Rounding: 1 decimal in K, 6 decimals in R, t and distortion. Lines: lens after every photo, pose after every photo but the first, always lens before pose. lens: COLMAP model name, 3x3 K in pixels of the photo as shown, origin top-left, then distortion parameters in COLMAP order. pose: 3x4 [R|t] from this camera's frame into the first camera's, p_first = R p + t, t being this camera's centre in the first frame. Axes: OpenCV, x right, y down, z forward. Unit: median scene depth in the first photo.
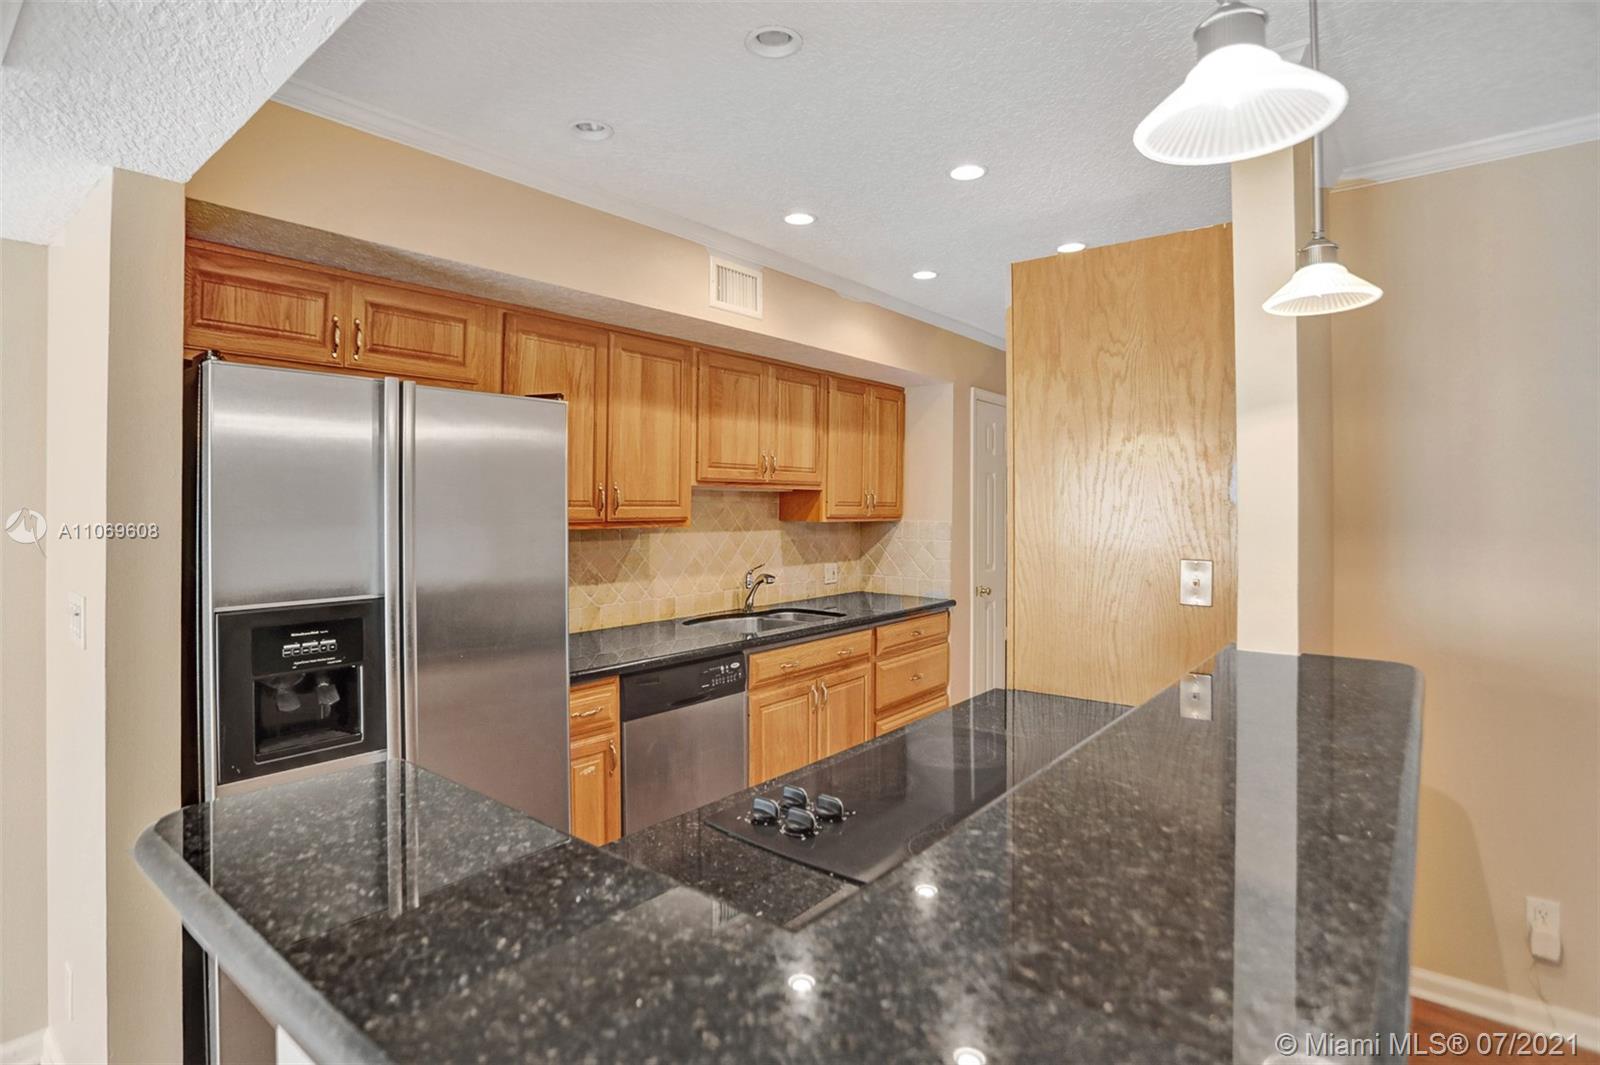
lens RADIAL K [[804.6, 0, 777.5], [0, 804.6, 508.8], [0, 0, 1]] dist [-0.057901, 0.000316]
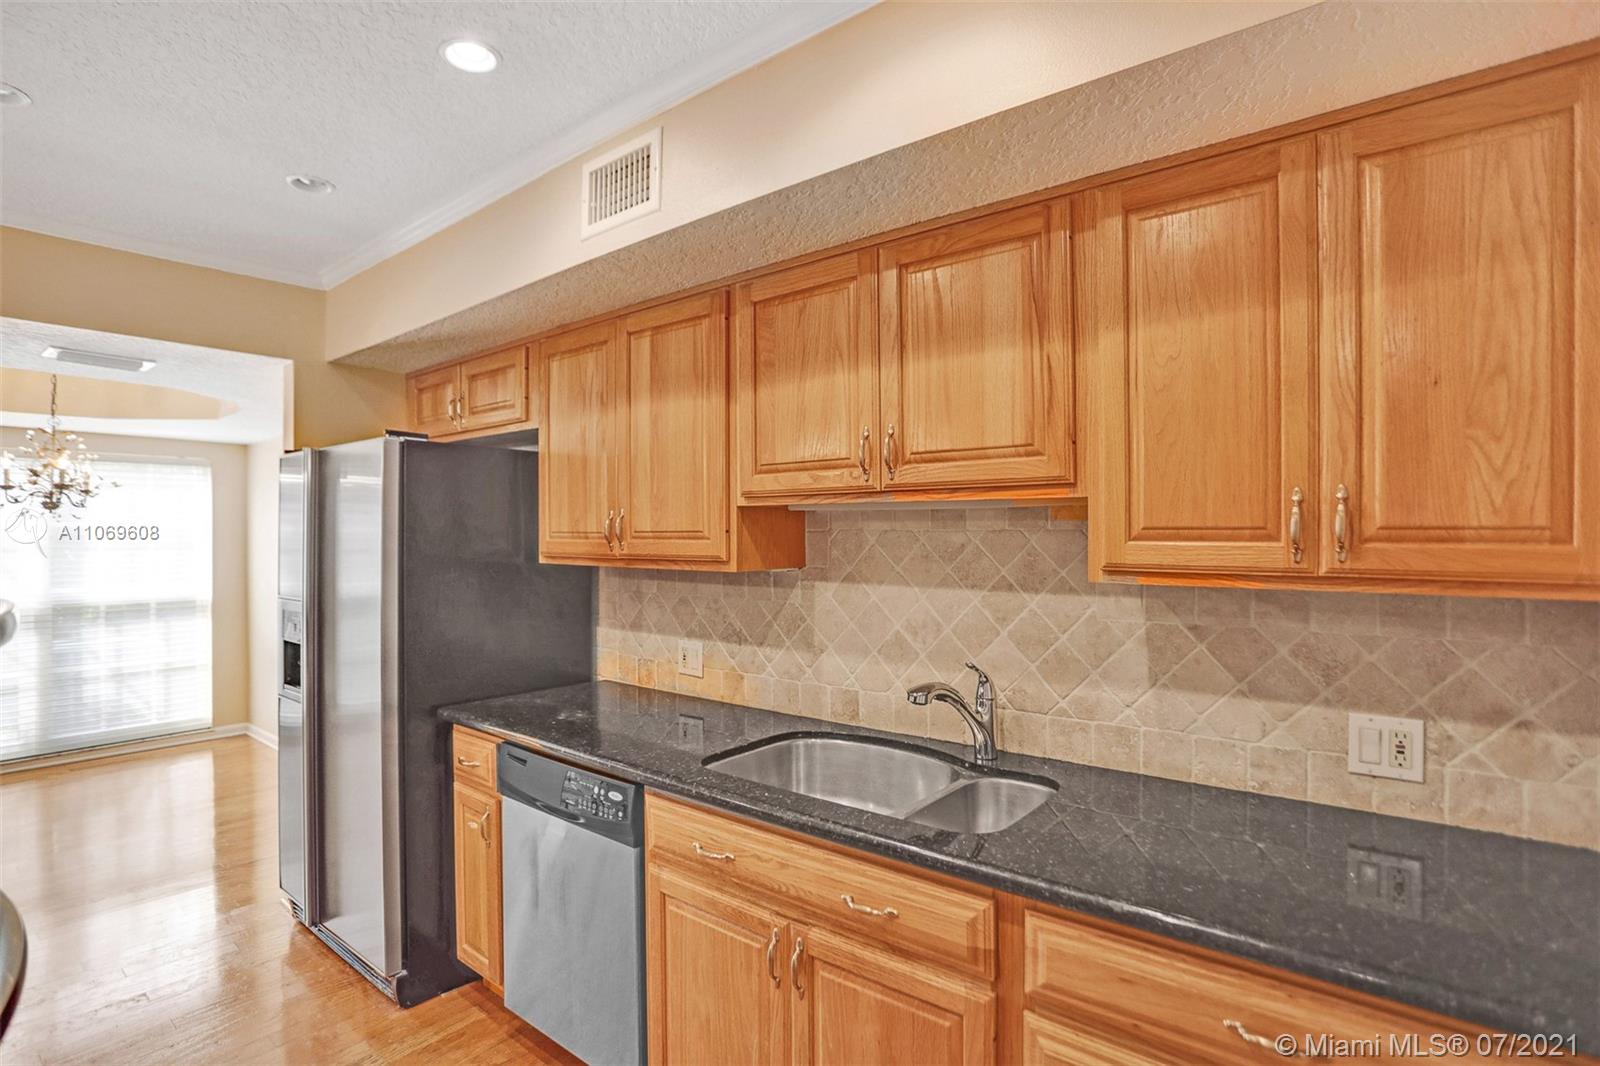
lens RADIAL K [[819.6, 0, 800.0], [0, 819.6, 533.0], [0, 0, 1]] dist [-0.081109, 0.031068]
pose [[-0.000625, -0.001314, -0.999999, 0.526283], [-0.002457, 0.999996, -0.001312, -0.007185], [0.999997, 0.002457, -0.000628, 1.050178]]
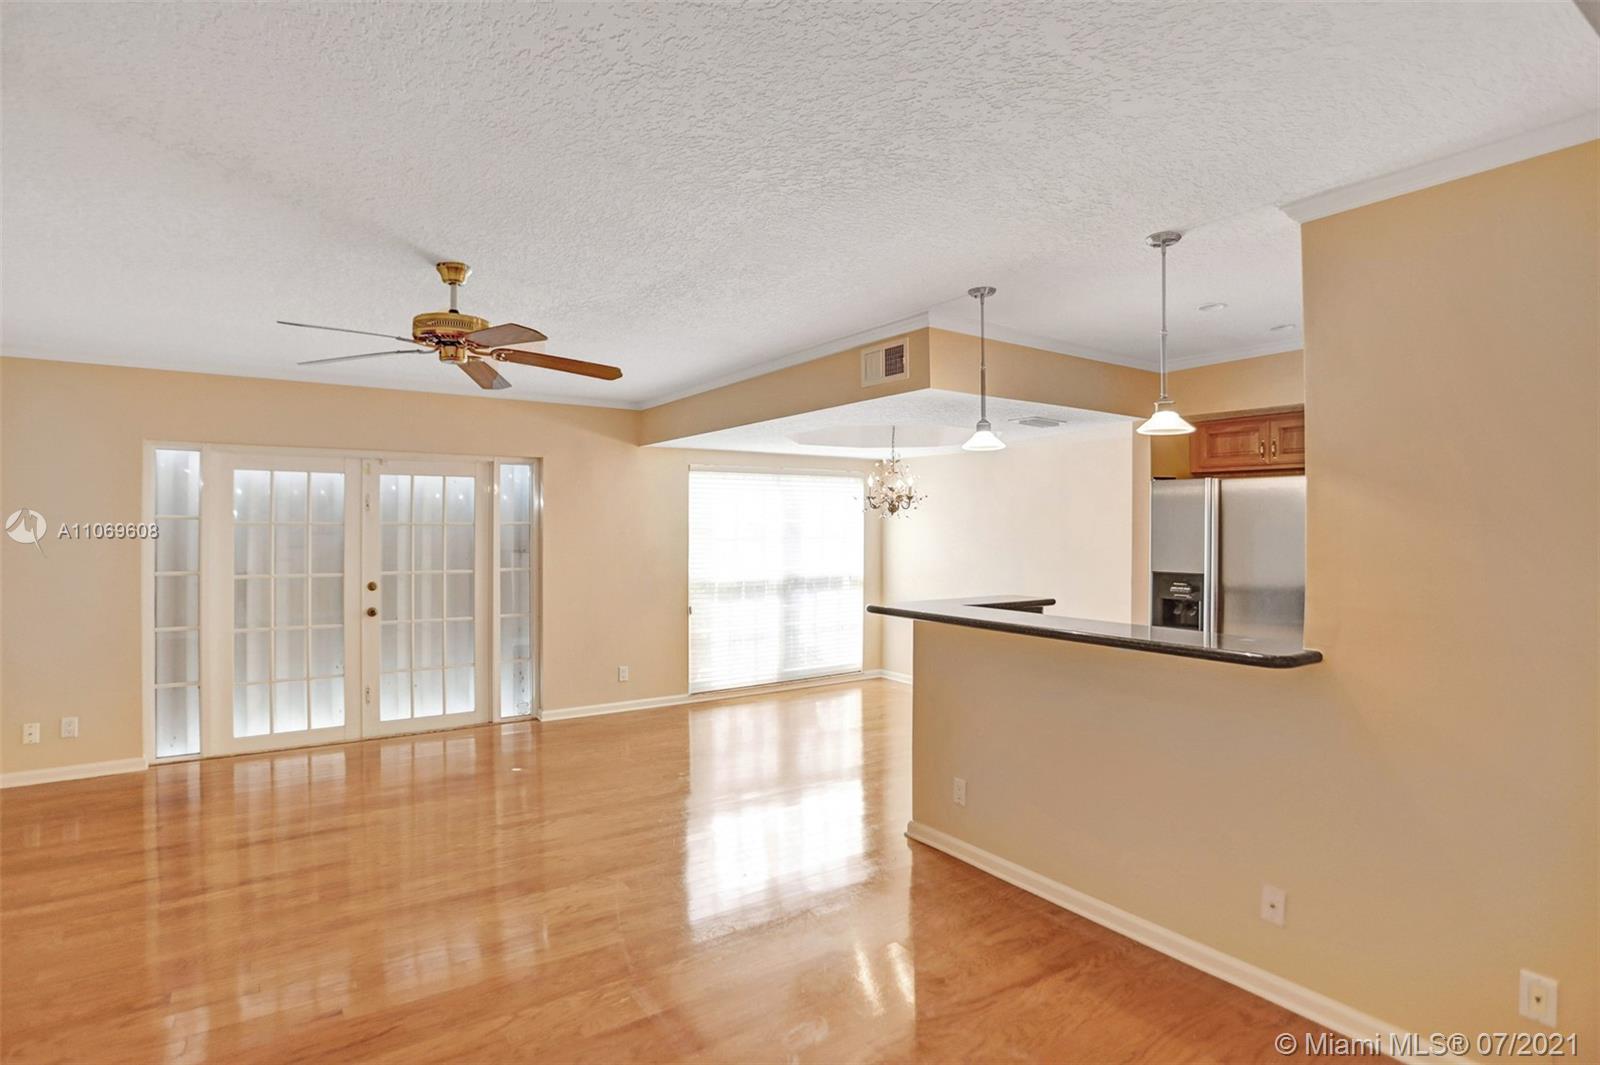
lens RADIAL K [[819.6, 0, 800.0], [0, 819.6, 532.5], [0, 0, 1]] dist [-0.081109, 0.031068]
pose [[-0.264456, 0.004867, -0.964386, 1.150312], [-0.010909, 0.999908, 0.008038, -0.007477], [0.964336, 0.012646, -0.264378, 0.265678]]
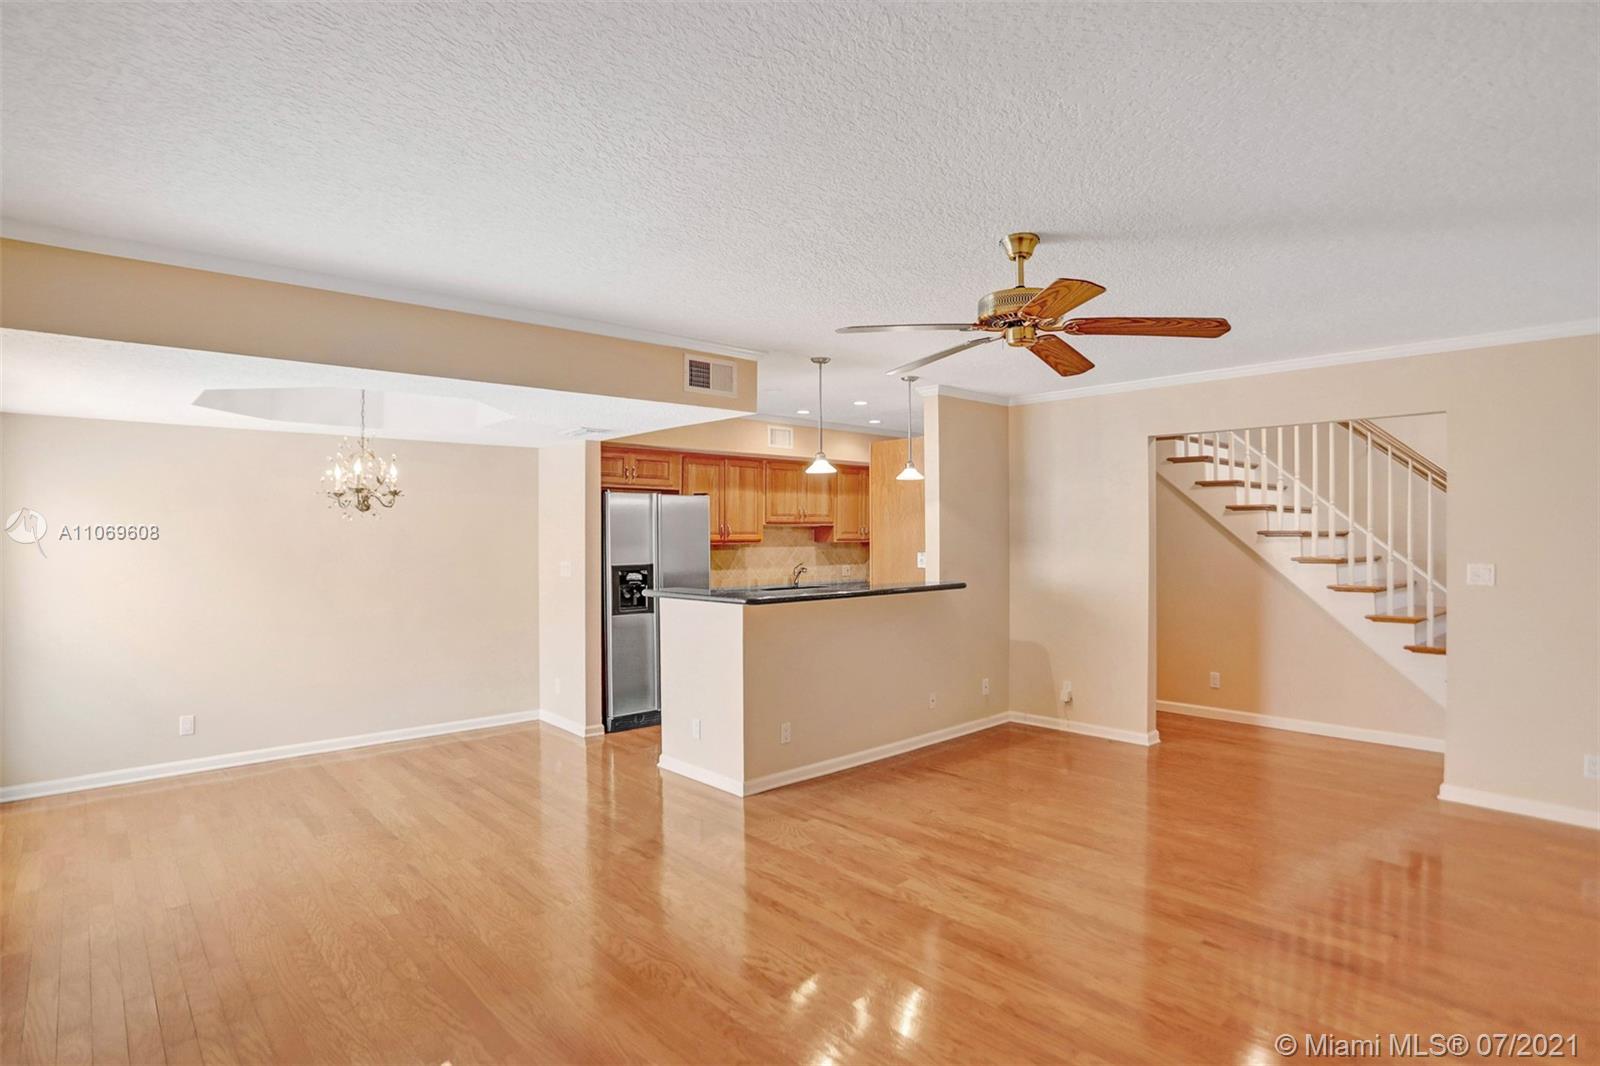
lens RADIAL K [[819.6, 0, 800.0], [0, 819.6, 533.0], [0, 0, 1]] dist [-0.081109, 0.031068]
pose [[0.992039, -0.006470, -0.125765, 0.270259], [0.005724, 0.999964, -0.006291, 0.008179], [0.125801, 0.005521, 0.992040, -1.185336]]
